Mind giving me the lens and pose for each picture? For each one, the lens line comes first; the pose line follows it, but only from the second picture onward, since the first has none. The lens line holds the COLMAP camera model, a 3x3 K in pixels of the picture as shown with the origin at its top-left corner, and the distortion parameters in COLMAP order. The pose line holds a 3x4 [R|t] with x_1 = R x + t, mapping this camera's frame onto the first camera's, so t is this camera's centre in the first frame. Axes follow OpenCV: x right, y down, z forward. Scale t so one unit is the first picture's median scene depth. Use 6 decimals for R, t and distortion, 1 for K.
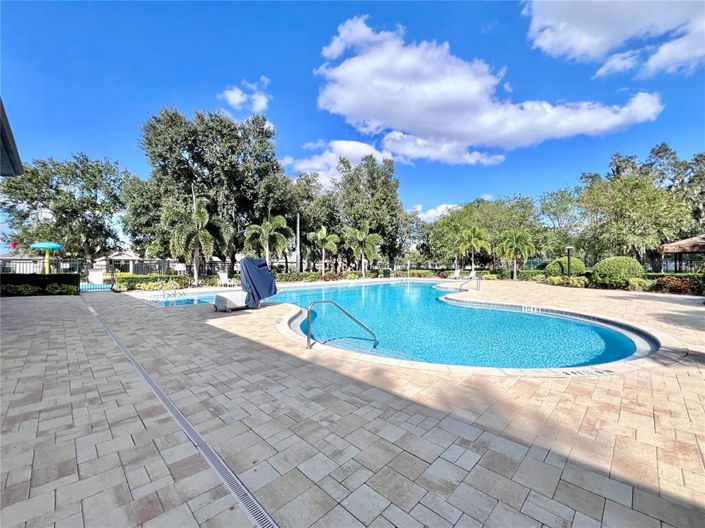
lens RADIAL K [[293.8, 0, 349.1], [0, 293.8, 263.3], [0, 0, 1]] dist [-0.001023, 0.000256]
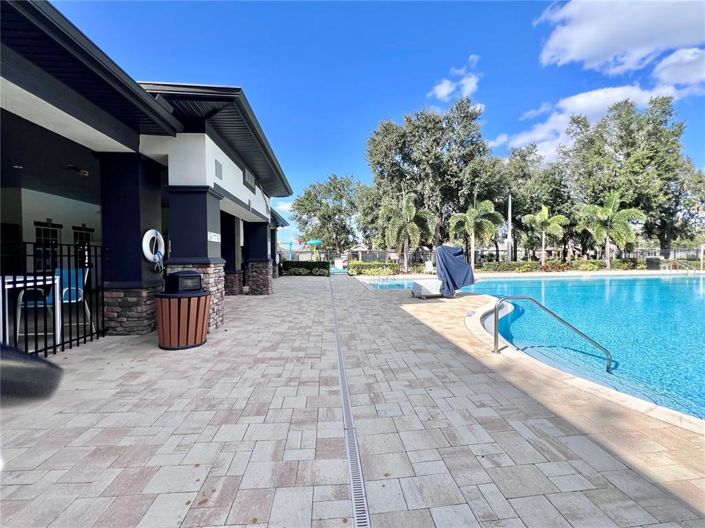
lens RADIAL K [[282.3, 0, 349.6], [0, 282.3, 264.6], [0, 0, 1]] dist [-0.002292, 0.000283]
pose [[0.764035, 0.013337, -0.645037, 0.012352], [0.014471, 0.999181, 0.037800, 0.001161], [0.645012, -0.038215, 0.763216, 0.028874]]
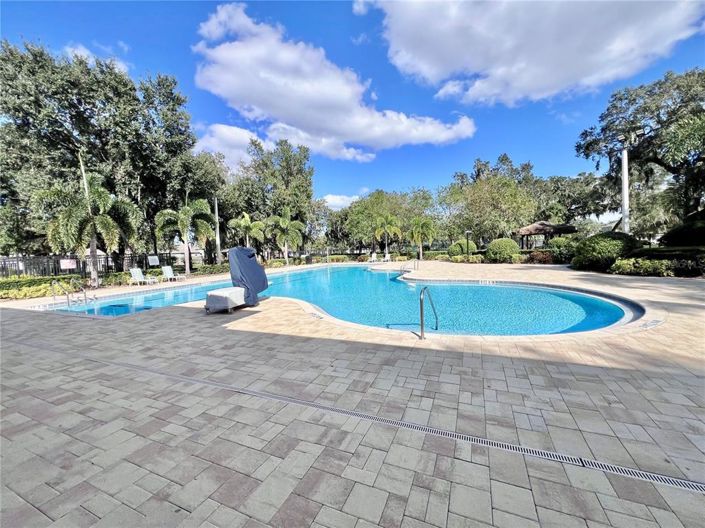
lens RADIAL K [[282.3, 0, 349.6], [0, 282.3, 264.6], [0, 0, 1]] dist [-0.002292, 0.000283]
pose [[0.931577, -0.054398, 0.359451, -0.144875], [0.035930, 0.997678, 0.057864, -0.002327], [-0.361764, -0.040990, 0.931368, 0.053234]]
